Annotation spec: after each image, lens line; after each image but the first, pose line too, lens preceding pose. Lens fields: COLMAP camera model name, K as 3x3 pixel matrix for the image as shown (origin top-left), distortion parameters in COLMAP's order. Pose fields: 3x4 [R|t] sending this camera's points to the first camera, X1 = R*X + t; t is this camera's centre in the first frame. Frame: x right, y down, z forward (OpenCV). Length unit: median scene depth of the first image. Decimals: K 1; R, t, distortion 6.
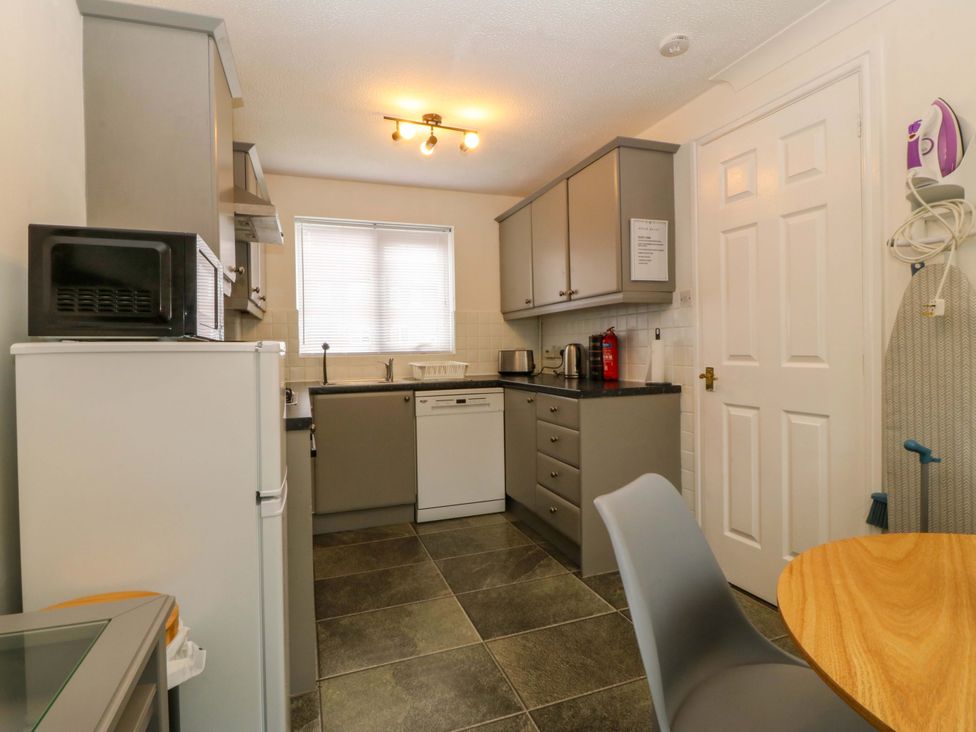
lens RADIAL K [[510.7, 0, 489.8], [0, 510.7, 361.6], [0, 0, 1]] dist [-0.012336, -0.008515]
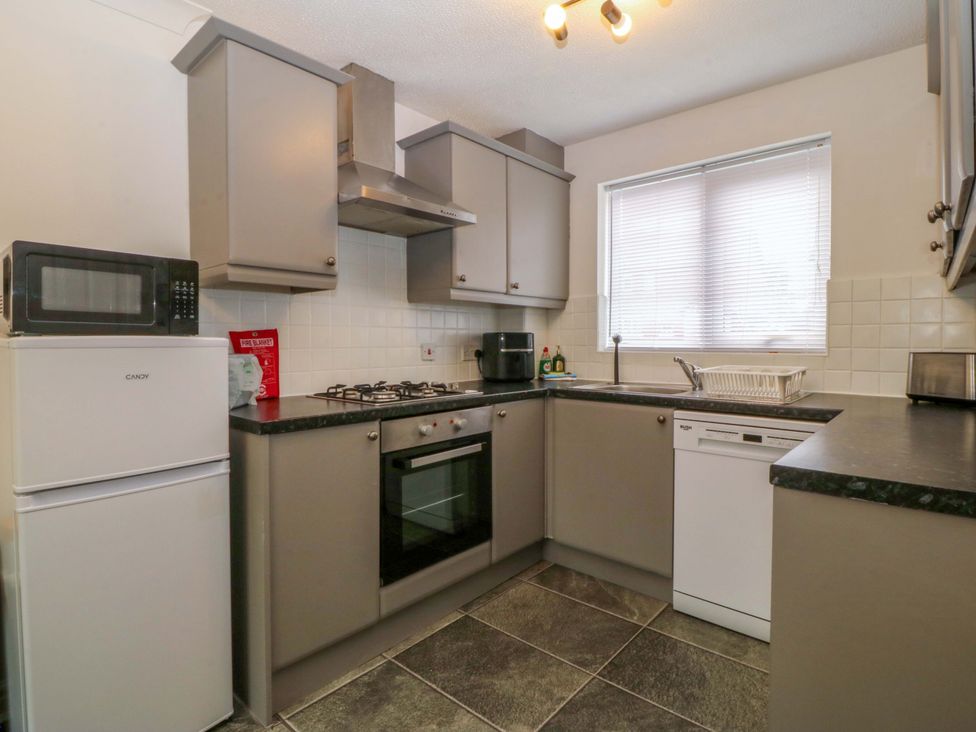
lens RADIAL K [[510.7, 0, 488.6], [0, 510.7, 360.9], [0, 0, 1]] dist [-0.012336, -0.008515]
pose [[0.478591, 0.051410, -0.876531, 0.304551], [-0.033134, 0.998631, 0.040480, -0.022782], [0.877412, 0.009669, 0.479639, 0.473900]]
